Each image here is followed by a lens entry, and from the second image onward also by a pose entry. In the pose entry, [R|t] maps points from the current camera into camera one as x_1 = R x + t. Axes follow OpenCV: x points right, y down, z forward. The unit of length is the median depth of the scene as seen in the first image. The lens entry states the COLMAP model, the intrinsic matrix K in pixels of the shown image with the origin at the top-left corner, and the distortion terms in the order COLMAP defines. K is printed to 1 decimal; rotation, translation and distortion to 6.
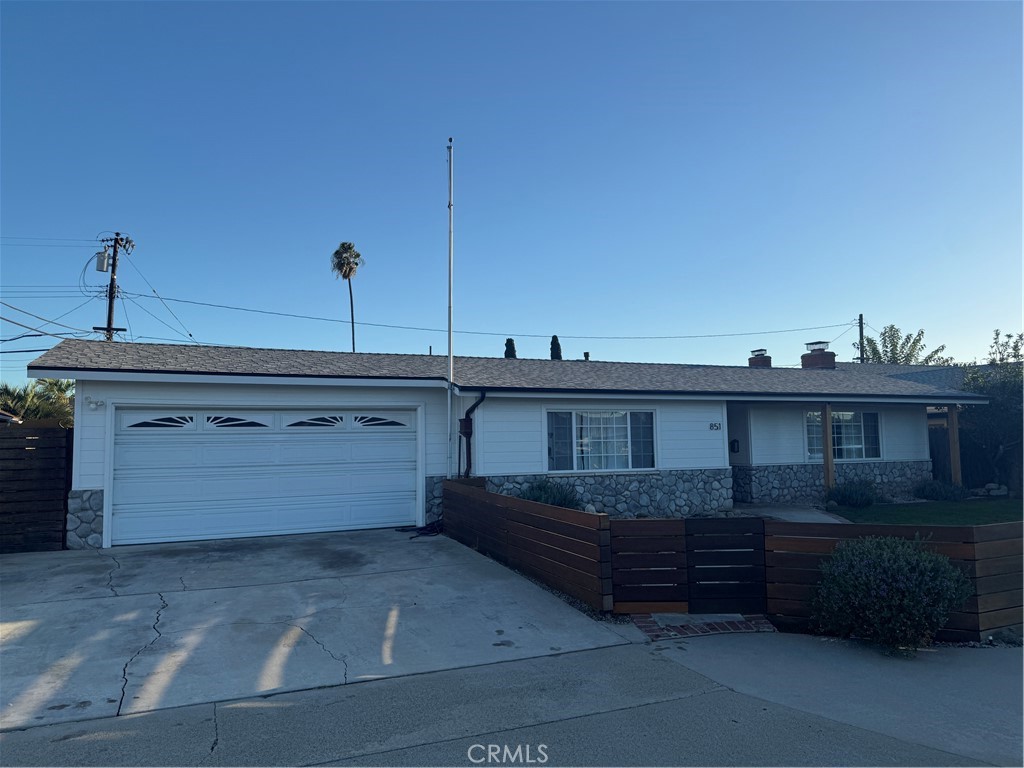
lens RADIAL K [[718.5, 0, 511.9], [0, 718.5, 385.6], [0, 0, 1]] dist [0.073686, -0.068152]
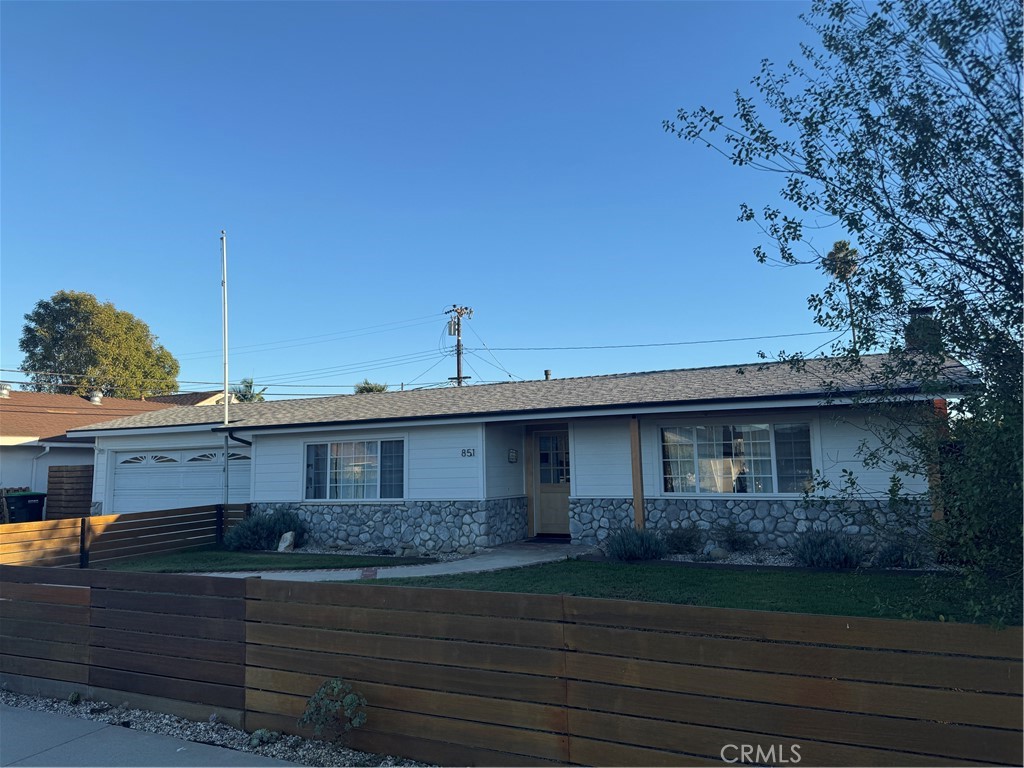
lens RADIAL K [[718.5, 0, 513.8], [0, 718.5, 378.4], [0, 0, 1]] dist [0.073686, -0.068152]
pose [[0.660556, -0.094210, -0.744842, 1.045739], [0.069163, 0.995513, -0.064579, 0.027736], [0.747584, -0.008858, 0.664108, 0.481720]]
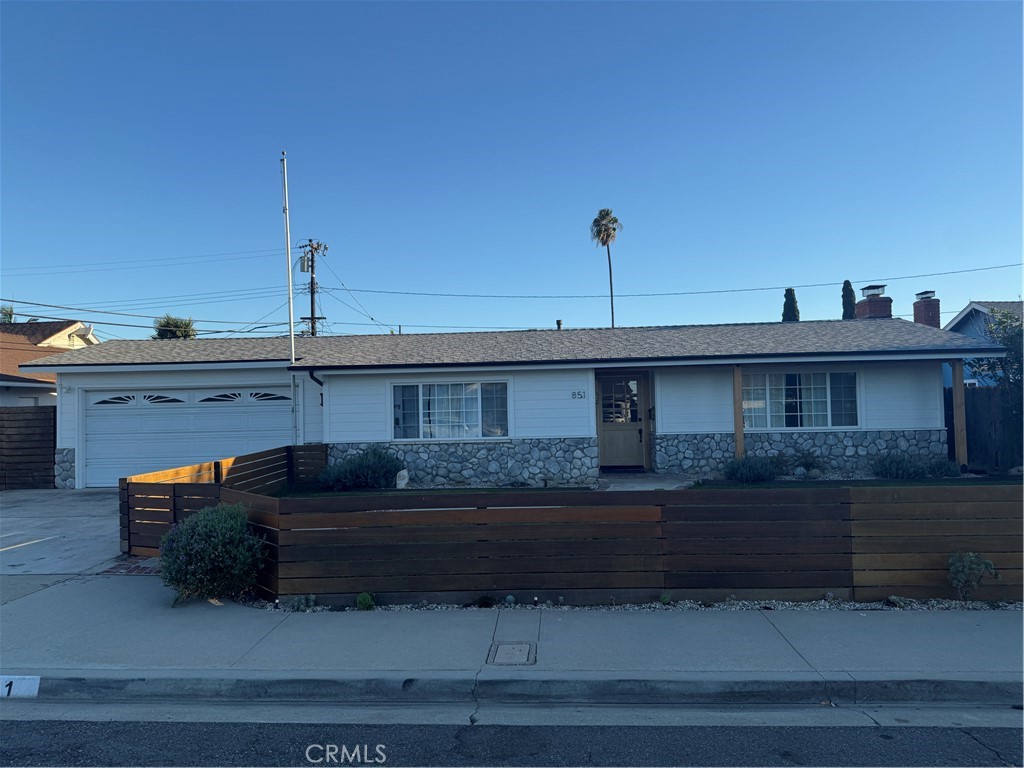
lens RADIAL K [[718.5, 0, 511.7], [0, 718.5, 392.4], [0, 0, 1]] dist [0.073686, -0.068152]
pose [[0.892667, -0.016263, -0.450422, 0.678607], [0.045234, 0.997536, 0.053629, -0.003785], [0.448440, -0.068247, 0.891203, 0.093492]]
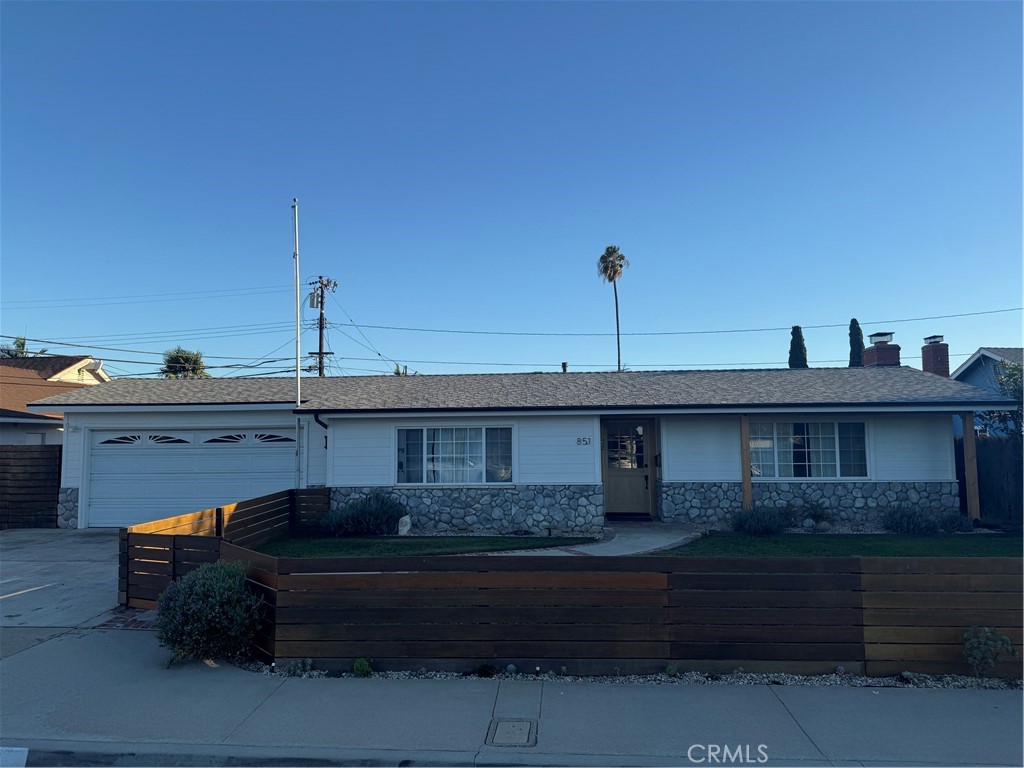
lens RADIAL K [[718.5, 0, 508.6], [0, 718.5, 387.5], [0, 0, 1]] dist [0.073686, -0.068152]
pose [[0.887187, -0.028327, -0.460539, 0.678828], [0.033163, 0.999447, 0.002411, -0.023498], [0.460216, -0.017412, 0.887636, 0.097882]]
